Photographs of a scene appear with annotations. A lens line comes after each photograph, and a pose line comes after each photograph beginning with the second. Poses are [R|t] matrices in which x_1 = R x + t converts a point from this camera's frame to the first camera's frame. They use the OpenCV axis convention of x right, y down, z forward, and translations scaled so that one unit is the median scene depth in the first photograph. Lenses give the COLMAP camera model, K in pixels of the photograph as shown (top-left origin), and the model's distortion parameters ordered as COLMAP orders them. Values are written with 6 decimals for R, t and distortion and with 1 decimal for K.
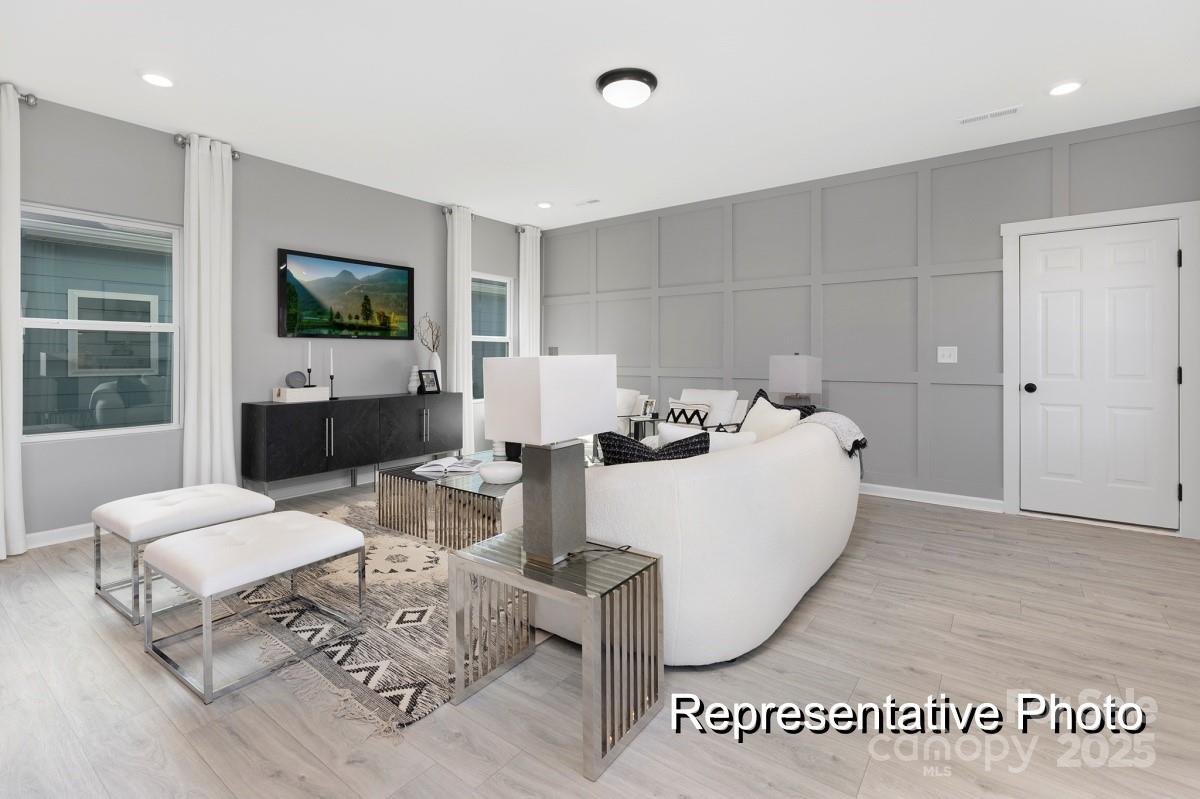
lens RADIAL K [[555.2, 0, 596.2], [0, 555.2, 362.3], [0, 0, 1]] dist [0.001108, -0.000056]
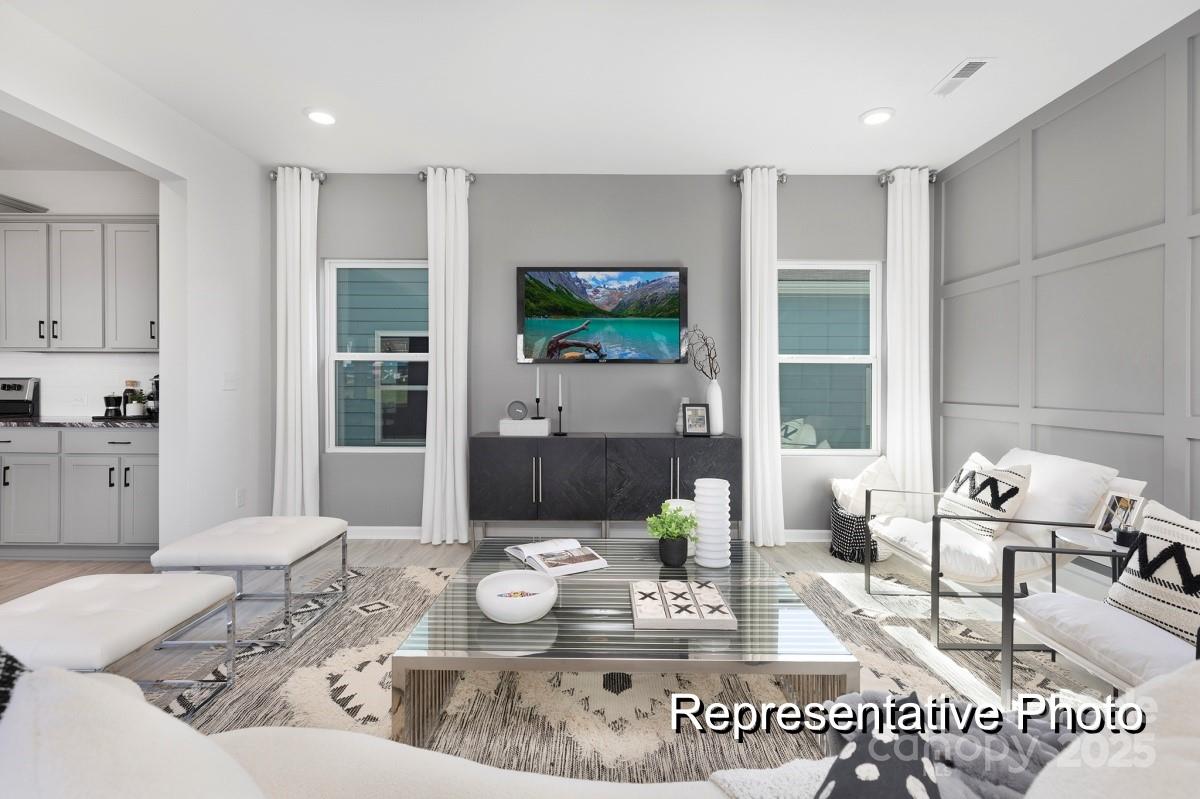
lens RADIAL K [[546.7, 0, 590.7], [0, 546.7, 388.7], [0, 0, 1]] dist [0.001508, -0.000405]
pose [[0.590760, 0.010565, -0.806778, 0.222364], [-0.012146, 0.999917, 0.004200, -0.008245], [0.806756, 0.007318, 0.590839, 0.529535]]
